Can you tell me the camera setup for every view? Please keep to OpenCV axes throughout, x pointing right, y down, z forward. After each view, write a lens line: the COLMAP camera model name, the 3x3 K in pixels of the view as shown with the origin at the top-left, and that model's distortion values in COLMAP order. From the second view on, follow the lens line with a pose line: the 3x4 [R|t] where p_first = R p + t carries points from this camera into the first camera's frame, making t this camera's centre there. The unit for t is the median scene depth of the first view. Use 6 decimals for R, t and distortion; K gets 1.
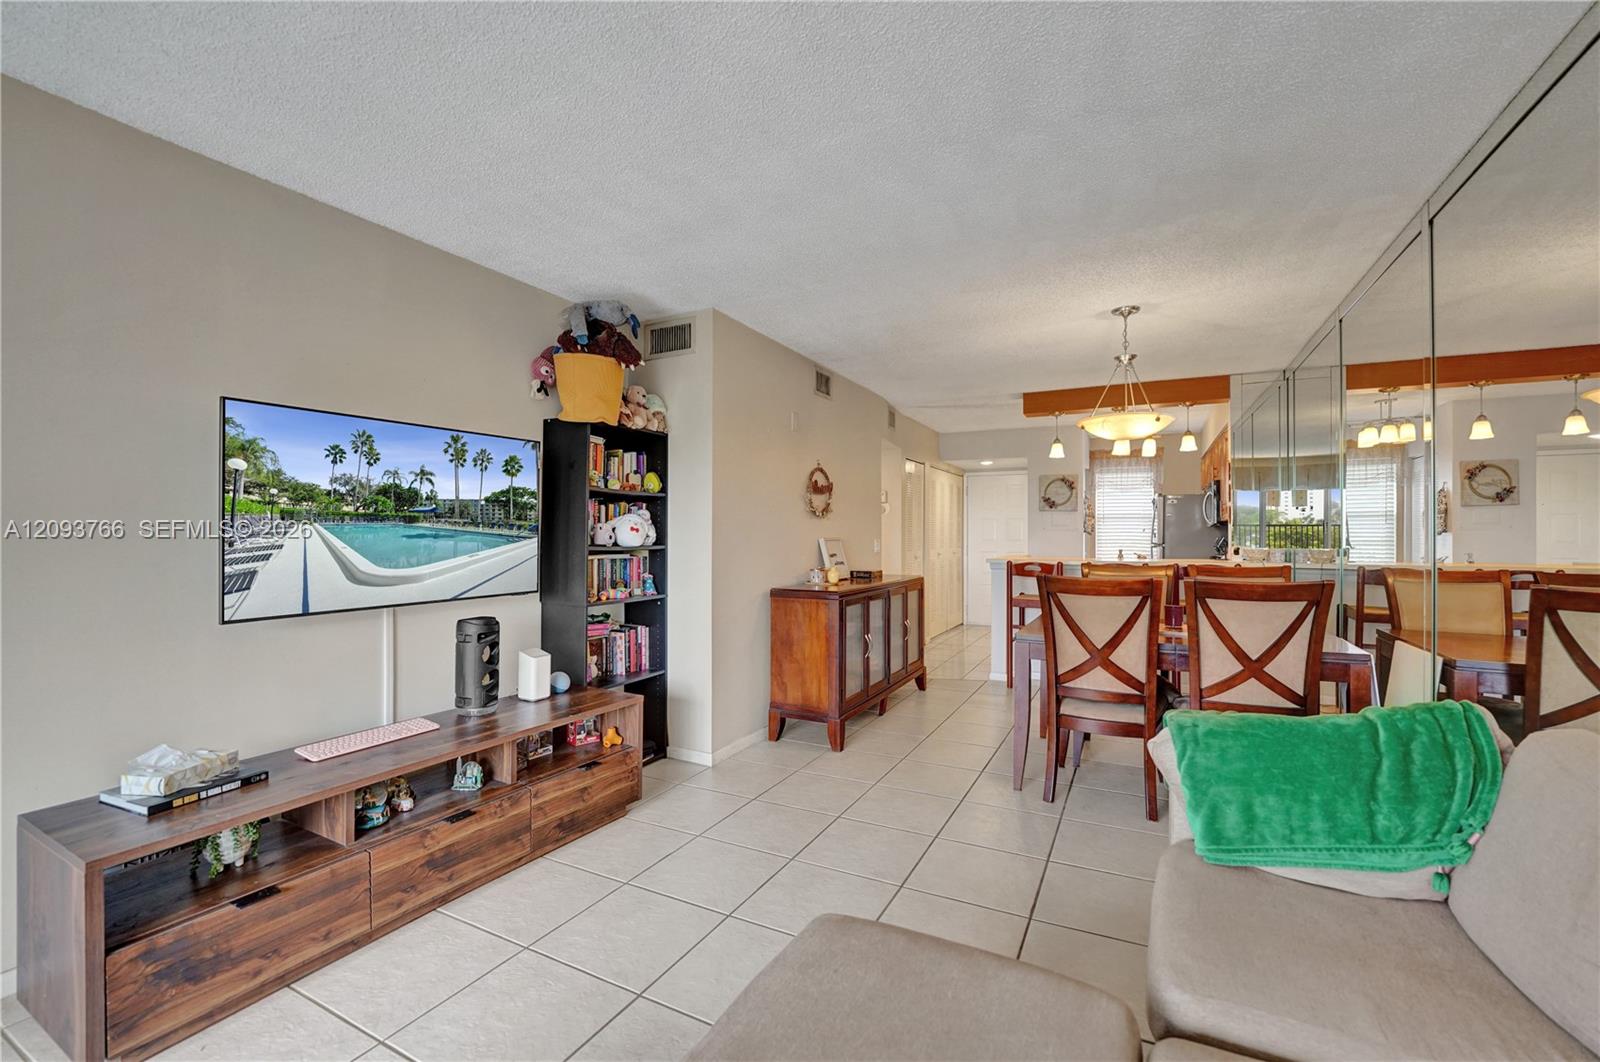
lens RADIAL K [[679.5, 0, 770.2], [0, 679.5, 541.5], [0, 0, 1]] dist [-0.027981, 0.003410]
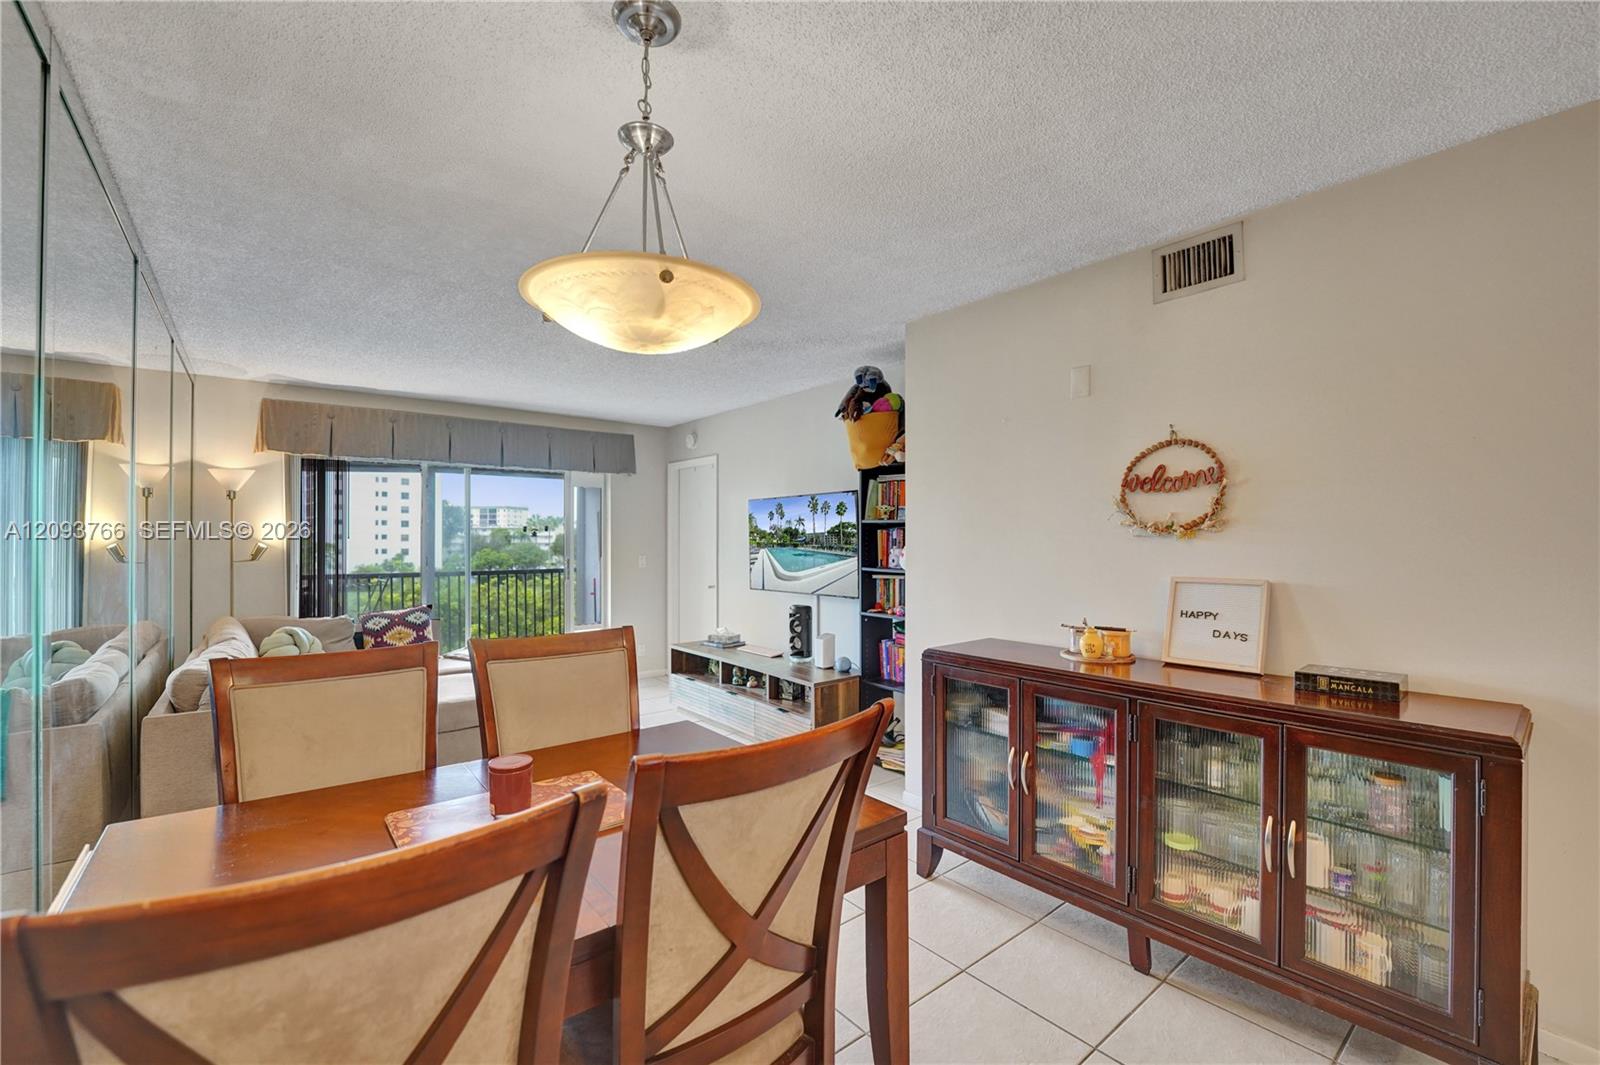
lens RADIAL K [[708.3, 0, 803.5], [0, 708.3, 518.1], [0, 0, 1]] dist [-0.012922, 0.001432]
pose [[-0.373478, -0.031098, -0.927118, 1.162398], [-0.010500, 0.999516, -0.029297, -0.046702], [0.927580, -0.001207, -0.373624, 1.592081]]
